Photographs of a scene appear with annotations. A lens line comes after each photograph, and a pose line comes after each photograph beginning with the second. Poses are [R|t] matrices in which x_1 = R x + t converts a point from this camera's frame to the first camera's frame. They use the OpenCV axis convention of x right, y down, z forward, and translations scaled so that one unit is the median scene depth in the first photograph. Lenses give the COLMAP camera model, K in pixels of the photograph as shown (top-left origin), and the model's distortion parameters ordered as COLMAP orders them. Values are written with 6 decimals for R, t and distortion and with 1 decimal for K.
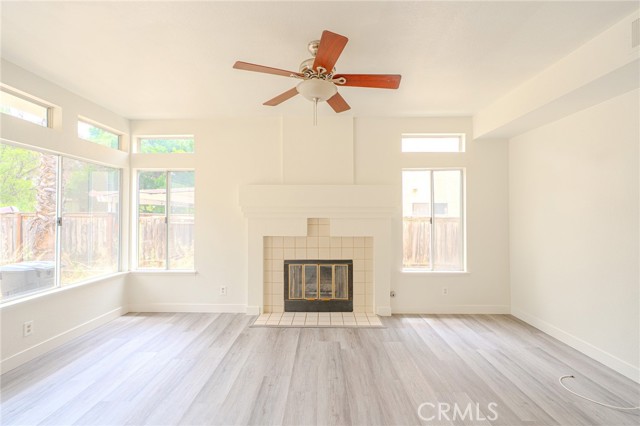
lens RADIAL K [[280.3, 0, 319.1], [0, 280.3, 210.9], [0, 0, 1]] dist [-0.000343, -0.000290]
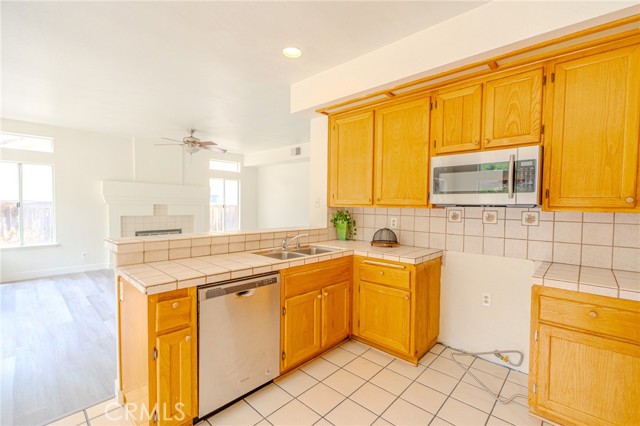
lens RADIAL K [[281.5, 0, 318.2], [0, 281.5, 213.6], [0, 0, 1]] dist [-0.000457, -0.000290]
pose [[0.676533, -0.012224, 0.736311, -0.591802], [-0.020037, 0.999187, 0.034998, 0.003613], [-0.736140, -0.038431, 0.675738, -0.791279]]
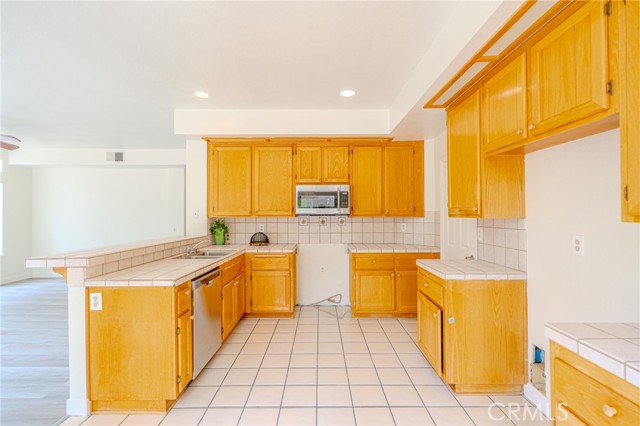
lens RADIAL K [[286.9, 0, 320.0], [0, 286.9, 213.0], [0, 0, 1]] dist [0.001263, 0.000188]
pose [[-0.004749, 0.007899, 0.999958, -0.970574], [-0.004572, 0.999958, -0.007920, 0.002083], [-0.999978, -0.004609, -0.004713, -0.634733]]
